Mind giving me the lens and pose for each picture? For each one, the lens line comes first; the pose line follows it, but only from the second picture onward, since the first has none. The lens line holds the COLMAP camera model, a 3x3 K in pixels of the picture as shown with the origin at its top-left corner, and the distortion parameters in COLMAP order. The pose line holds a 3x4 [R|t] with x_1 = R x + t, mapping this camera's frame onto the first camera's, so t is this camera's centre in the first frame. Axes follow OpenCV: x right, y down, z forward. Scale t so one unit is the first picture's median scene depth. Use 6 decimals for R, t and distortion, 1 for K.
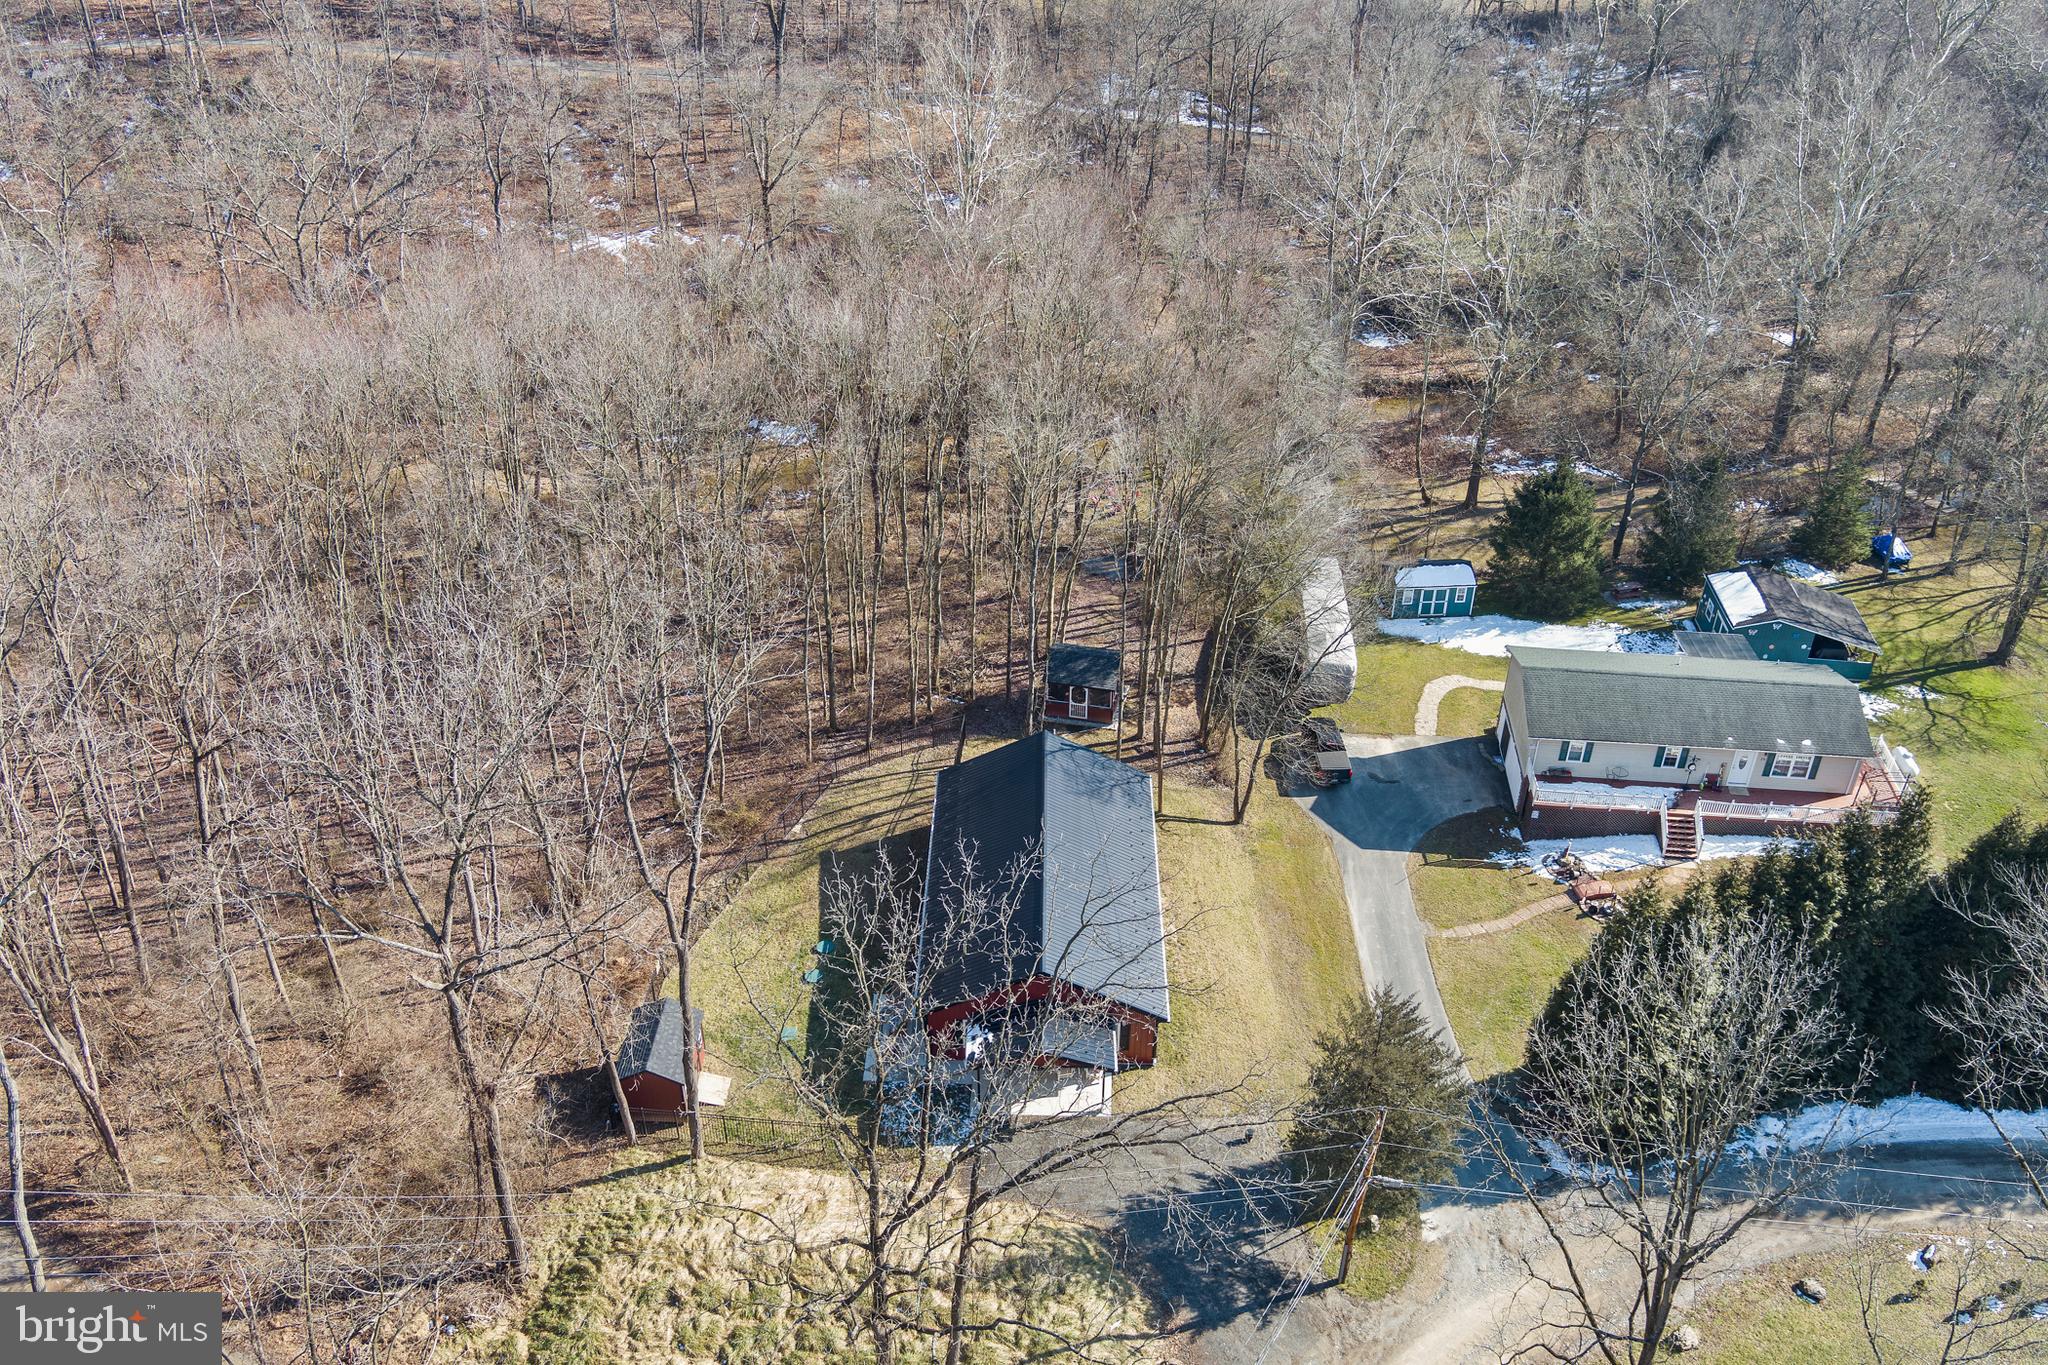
lens RADIAL K [[1682.8, 0, 1024.0], [0, 1682.8, 682.5], [0, 0, 1]] dist [-0.076282, 0.007129]
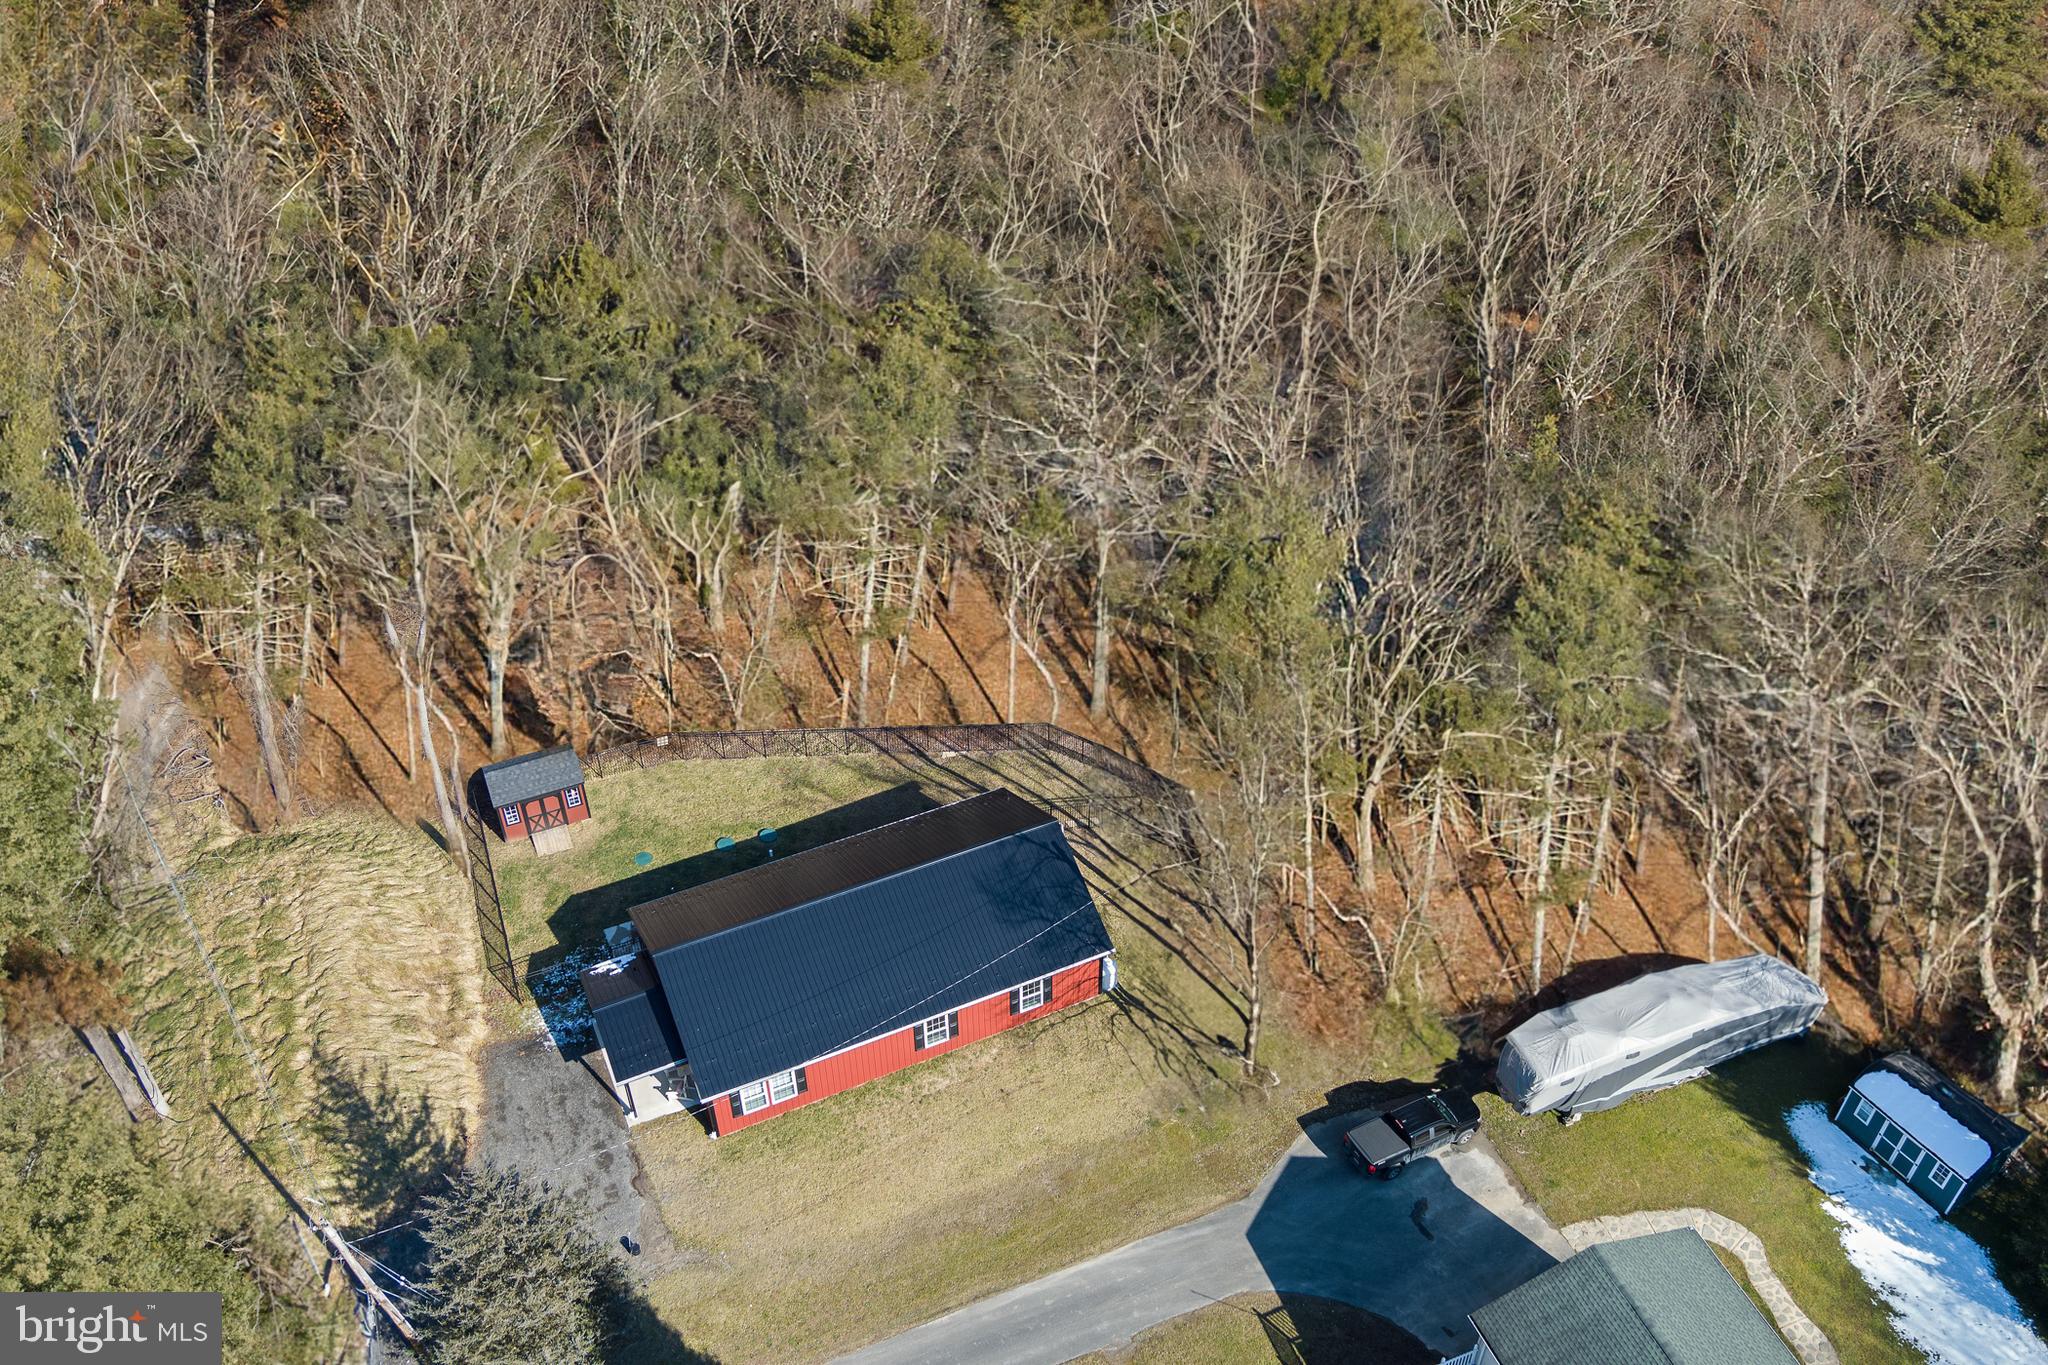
lens RADIAL K [[1682.8, 0, 1024.0], [0, 1682.8, 682.5], [0, 0, 1]] dist [-0.076282, 0.007129]
pose [[0.436035, 0.552628, -0.710265, 0.501586], [-0.485699, 0.808939, 0.331230, -0.262891], [0.757608, 0.200547, 0.621137, 0.413596]]
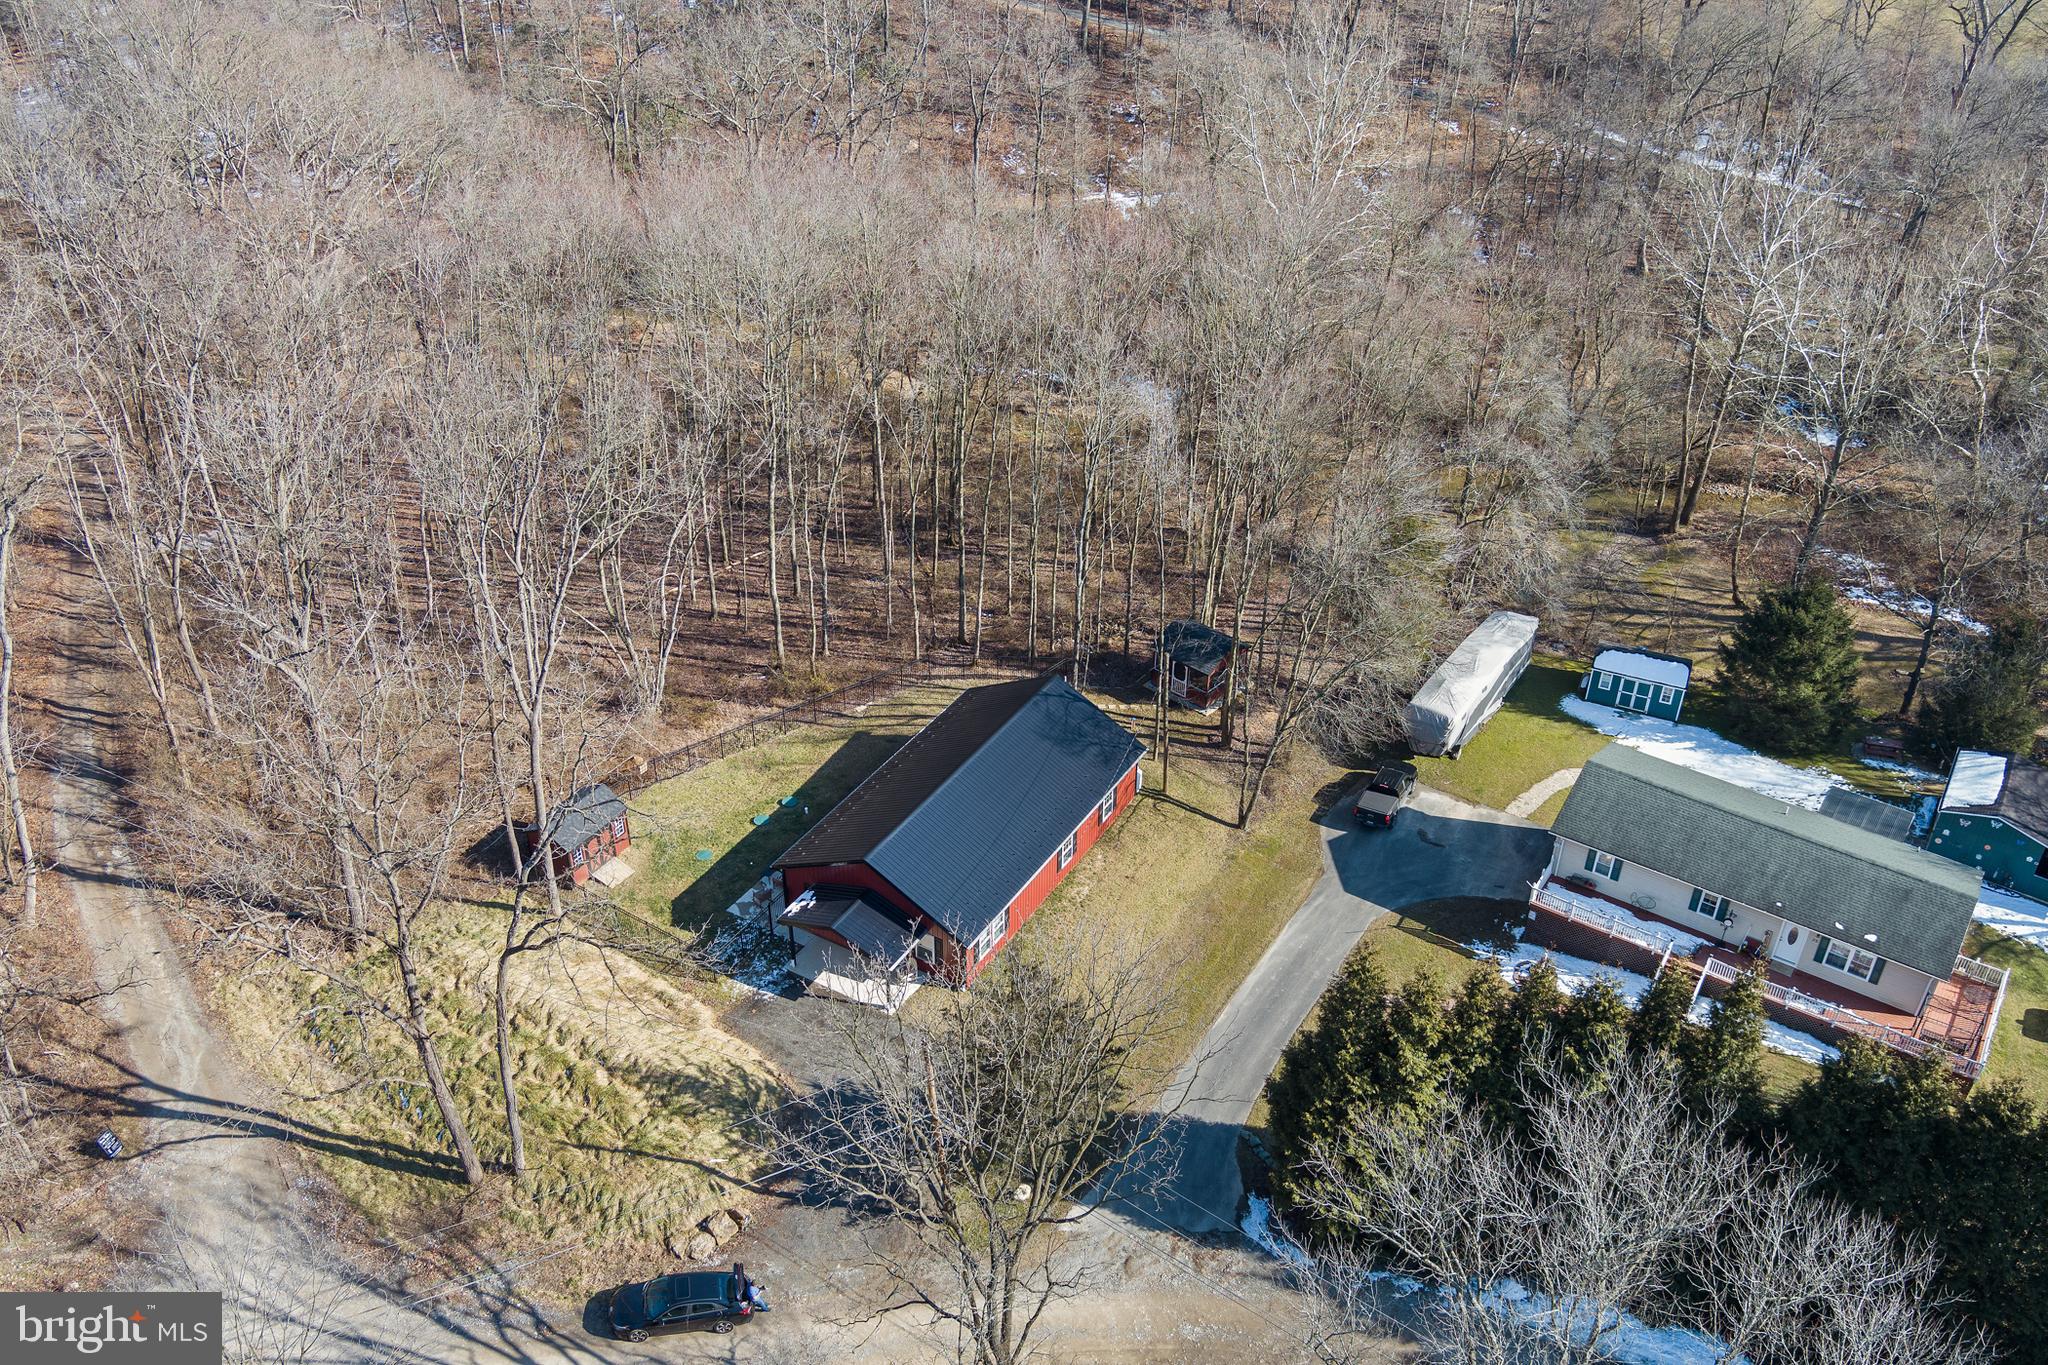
lens RADIAL K [[1682.8, 0, 1024.0], [0, 1682.8, 682.5], [0, 0, 1]] dist [-0.076282, 0.007129]
pose [[0.869266, 0.268447, -0.415105, 0.380952], [-0.271763, 0.960940, 0.052339, -0.013767], [0.412942, 0.067314, 0.908267, 0.051874]]
